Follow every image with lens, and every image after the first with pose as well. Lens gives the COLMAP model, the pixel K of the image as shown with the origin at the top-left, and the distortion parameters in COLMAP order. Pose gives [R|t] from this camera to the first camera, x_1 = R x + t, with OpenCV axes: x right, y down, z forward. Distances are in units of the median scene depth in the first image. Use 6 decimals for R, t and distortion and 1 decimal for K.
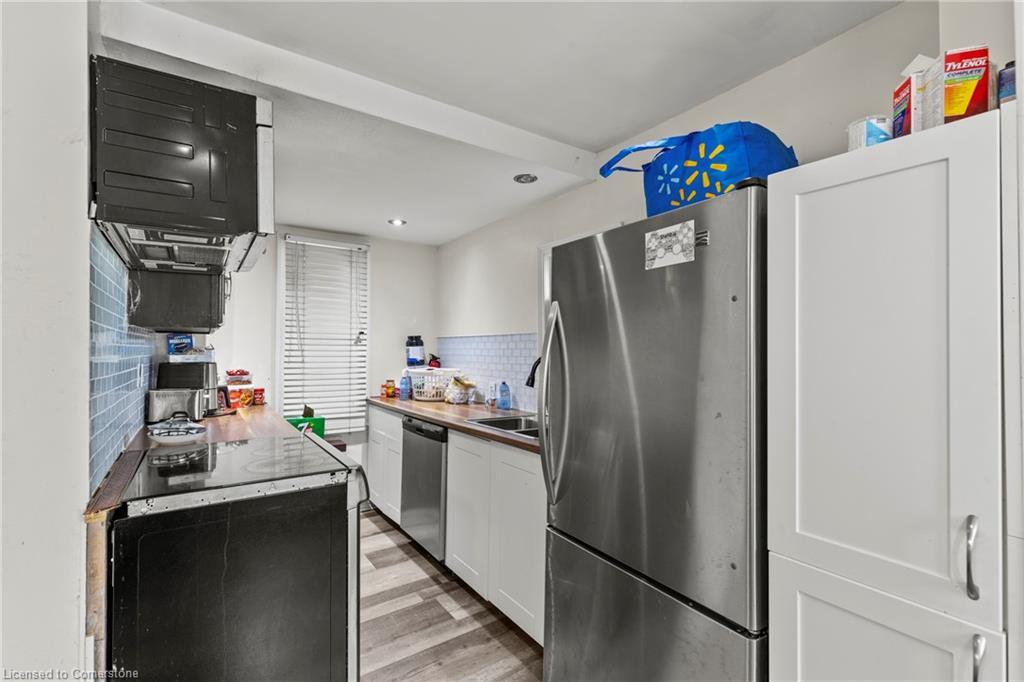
lens RADIAL K [[466.5, 0, 544.3], [0, 466.5, 340.9], [0, 0, 1]] dist [0.001331, -0.001048]
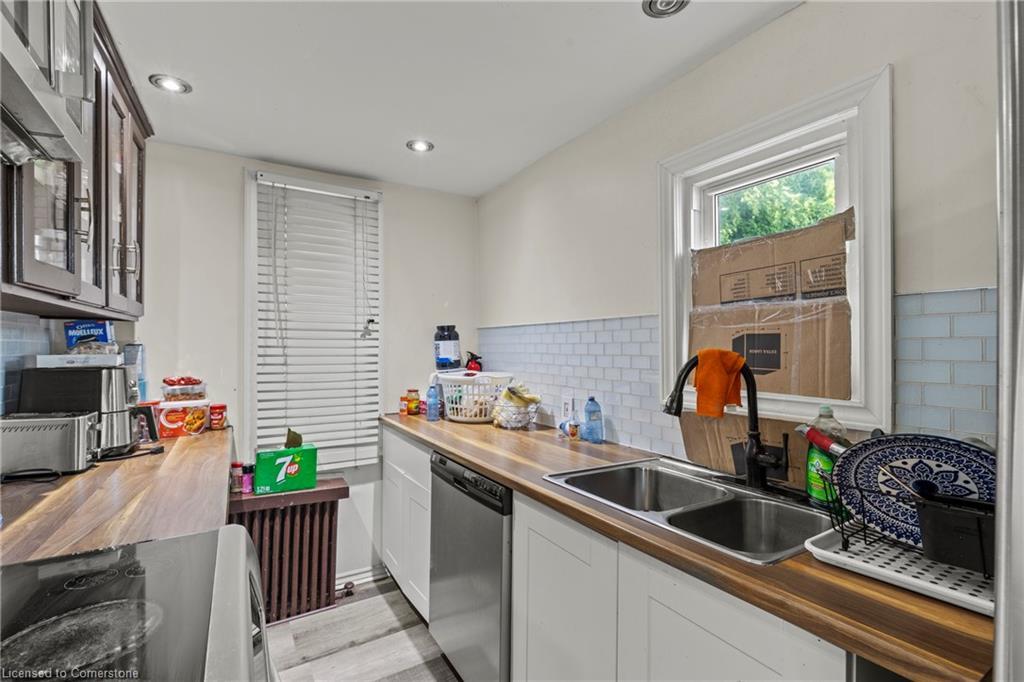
lens RADIAL K [[466.5, 0, 518.0], [0, 466.5, 344.1], [0, 0, 1]] dist [0.001331, -0.001048]
pose [[0.994234, -0.004185, -0.107152, -0.112906], [0.005596, 0.999902, 0.012871, 0.009578], [0.107088, -0.013397, 0.994159, 0.369914]]
